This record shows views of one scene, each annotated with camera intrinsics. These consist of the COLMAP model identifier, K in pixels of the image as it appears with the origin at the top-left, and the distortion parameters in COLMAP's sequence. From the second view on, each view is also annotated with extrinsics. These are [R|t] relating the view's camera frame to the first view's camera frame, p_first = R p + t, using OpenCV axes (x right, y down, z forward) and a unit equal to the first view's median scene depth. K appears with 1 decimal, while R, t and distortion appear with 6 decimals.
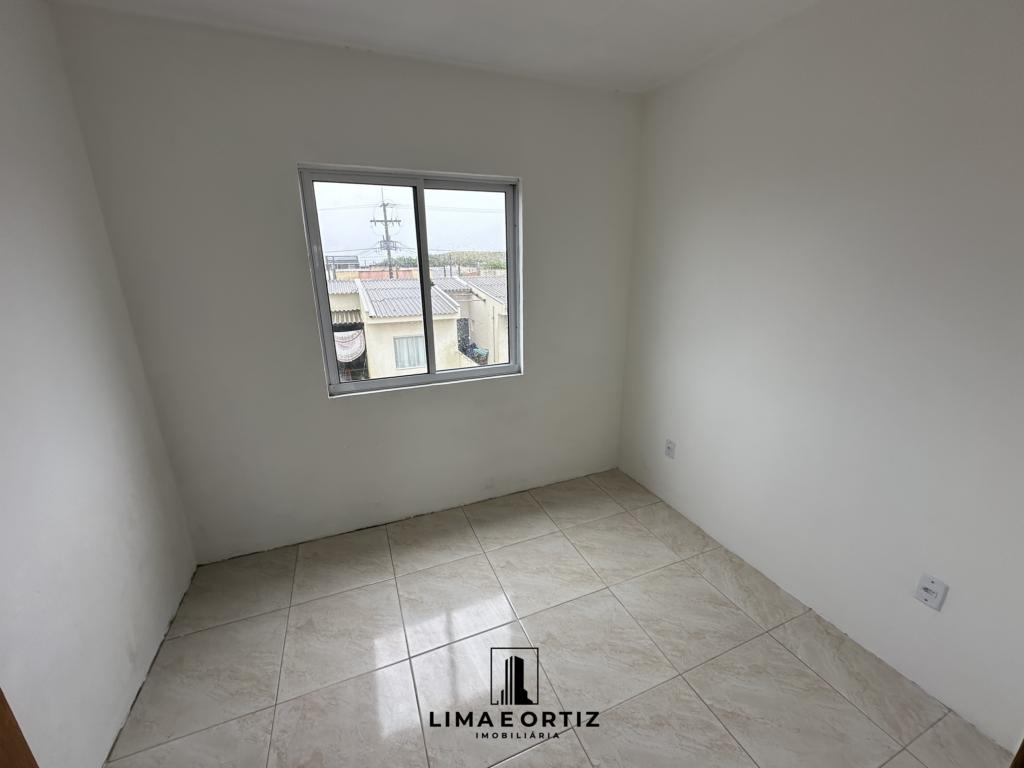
lens RADIAL K [[405.5, 0, 511.4], [0, 405.5, 387.2], [0, 0, 1]] dist [-0.002339, 0.000687]
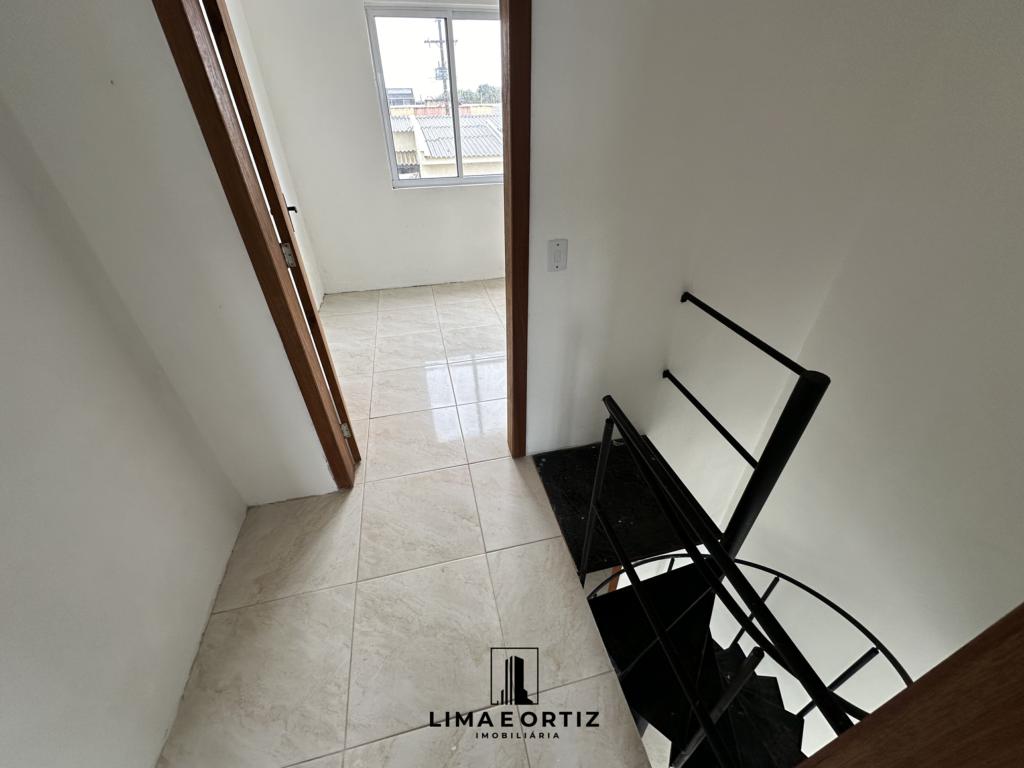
lens RADIAL K [[405.5, 0, 514.6], [0, 405.5, 386.8], [0, 0, 1]] dist [-0.002339, 0.000687]
pose [[0.989311, 0.085693, -0.117987, 0.129071], [-0.044066, 0.946971, 0.318284, 0.116255], [0.139005, -0.309682, 0.940624, -0.314022]]
